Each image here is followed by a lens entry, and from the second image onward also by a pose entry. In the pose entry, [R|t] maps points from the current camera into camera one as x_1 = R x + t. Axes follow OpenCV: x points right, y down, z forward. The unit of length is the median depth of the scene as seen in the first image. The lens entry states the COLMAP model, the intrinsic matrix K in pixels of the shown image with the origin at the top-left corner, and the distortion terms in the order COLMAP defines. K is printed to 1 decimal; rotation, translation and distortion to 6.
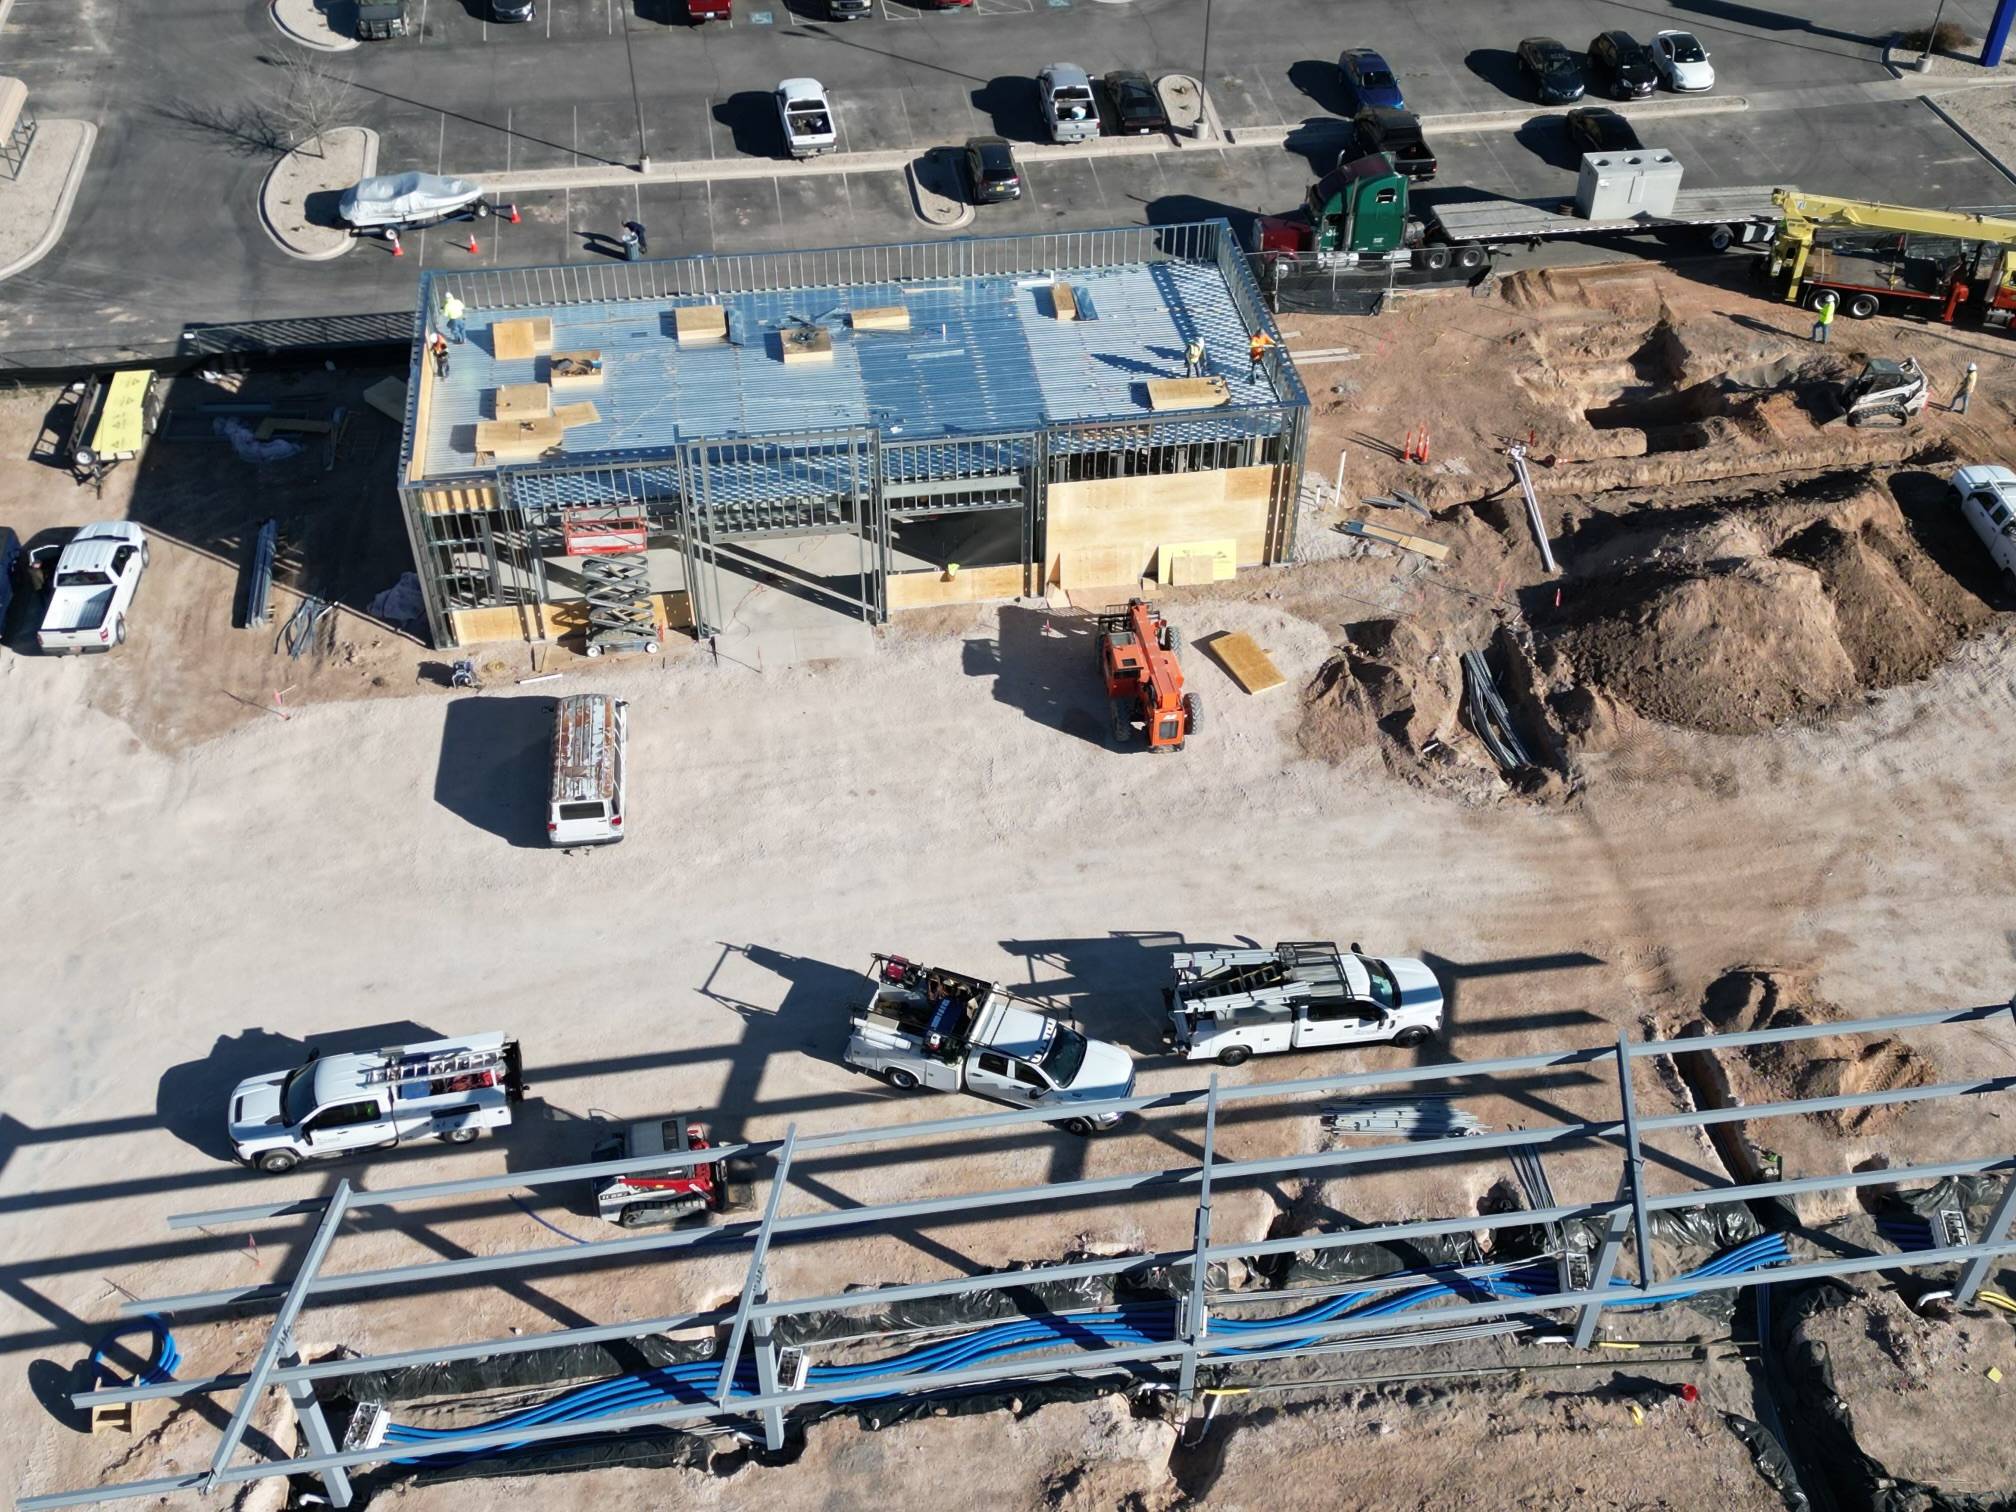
lens RADIAL K [[2071.6, 0, 1008.0], [0, 2071.6, 756.0], [0, 0, 1]] dist [0.168024, -0.301665]
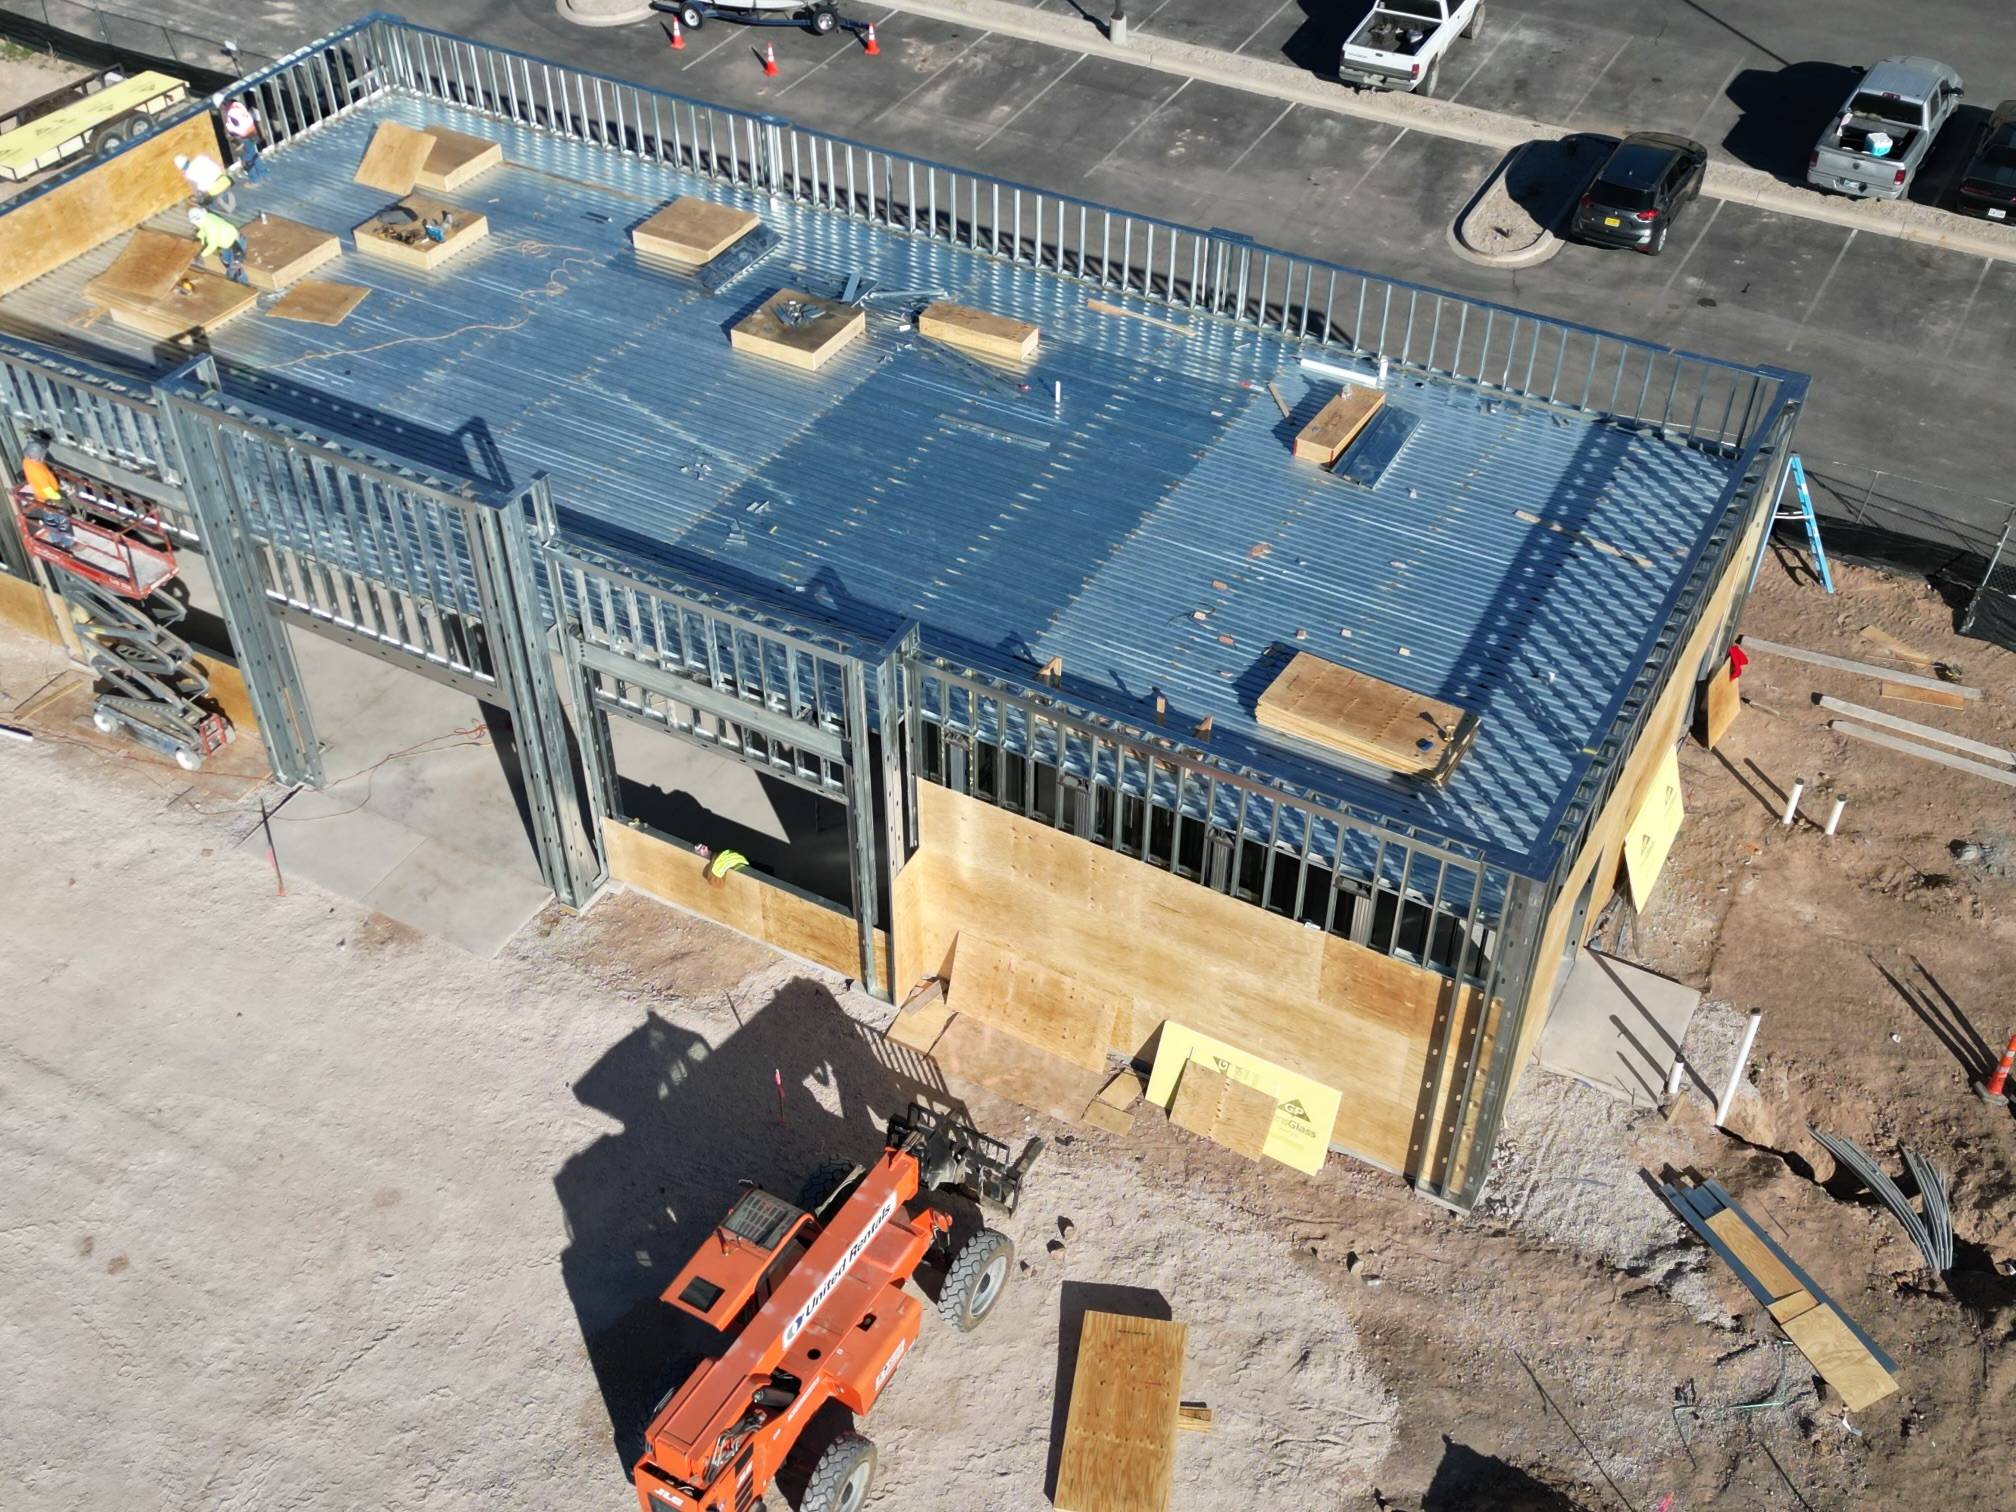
lens RADIAL K [[2071.6, 0, 1008.0], [0, 2071.6, 756.0], [0, 0, 1]] dist [0.168024, -0.301665]
pose [[0.794432, 0.404226, -0.453298, 0.222677], [-0.405555, 0.908638, 0.099513, -0.183432], [0.452109, 0.104781, 0.885787, 0.622919]]
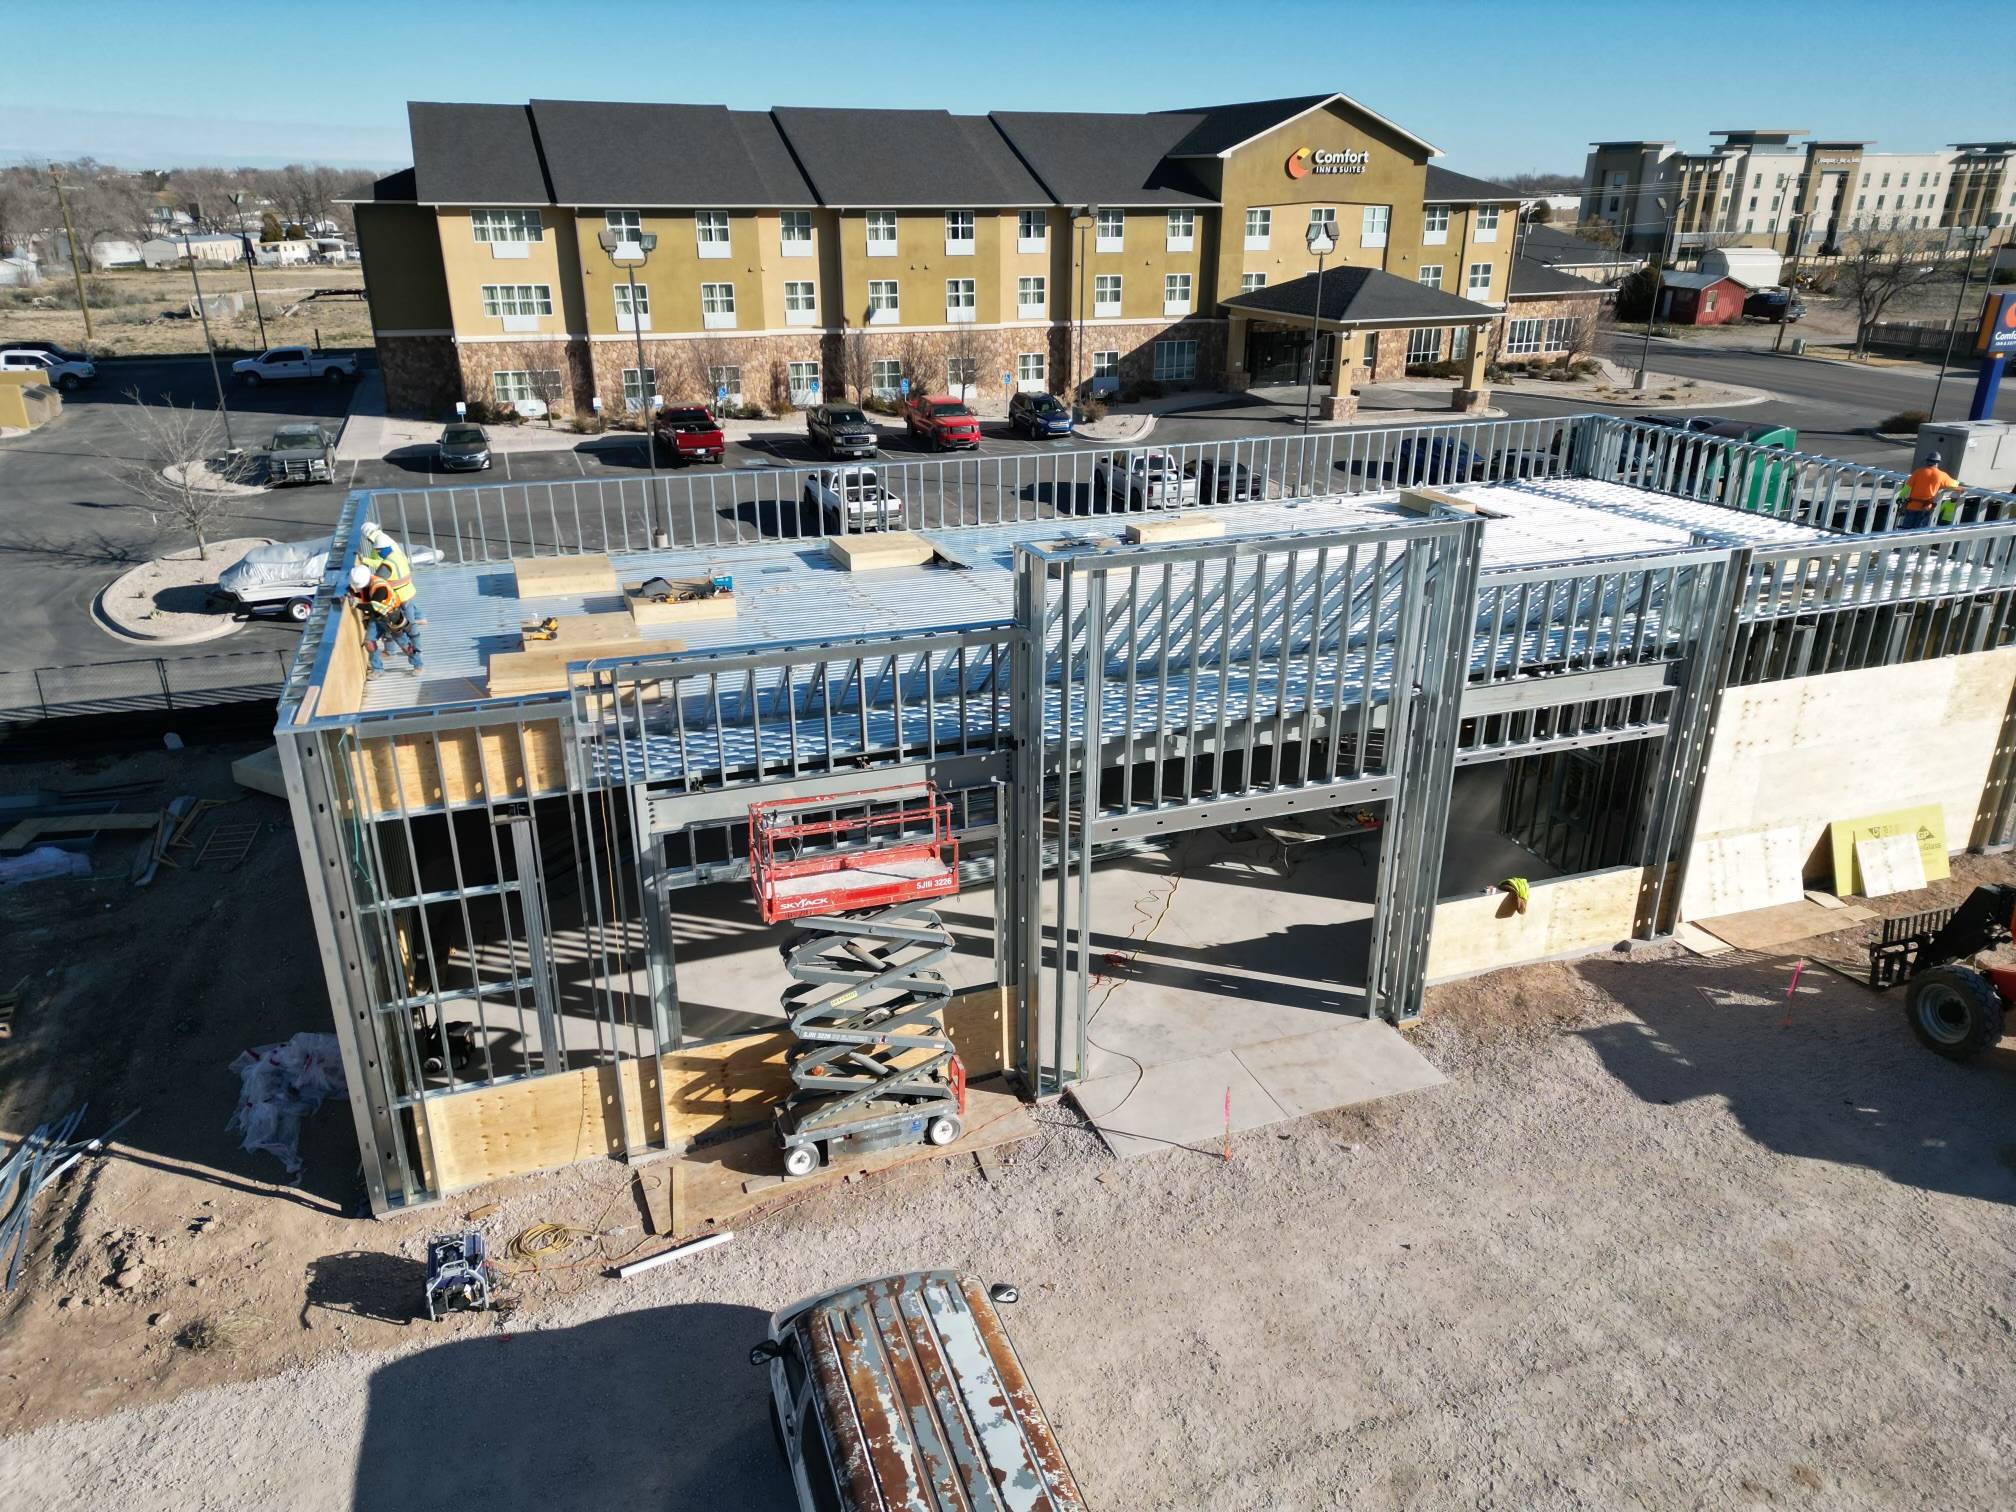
lens RADIAL K [[1397.4, 0, 1008.0], [0, 1397.4, 756.0], [0, 0, 1]] dist [0.070657, -0.060228]
pose [[0.979345, -0.079022, 0.186118, -0.198107], [0.138195, 0.933518, -0.330827, -0.027495], [-0.147602, 0.349714, 0.925156, 0.703520]]
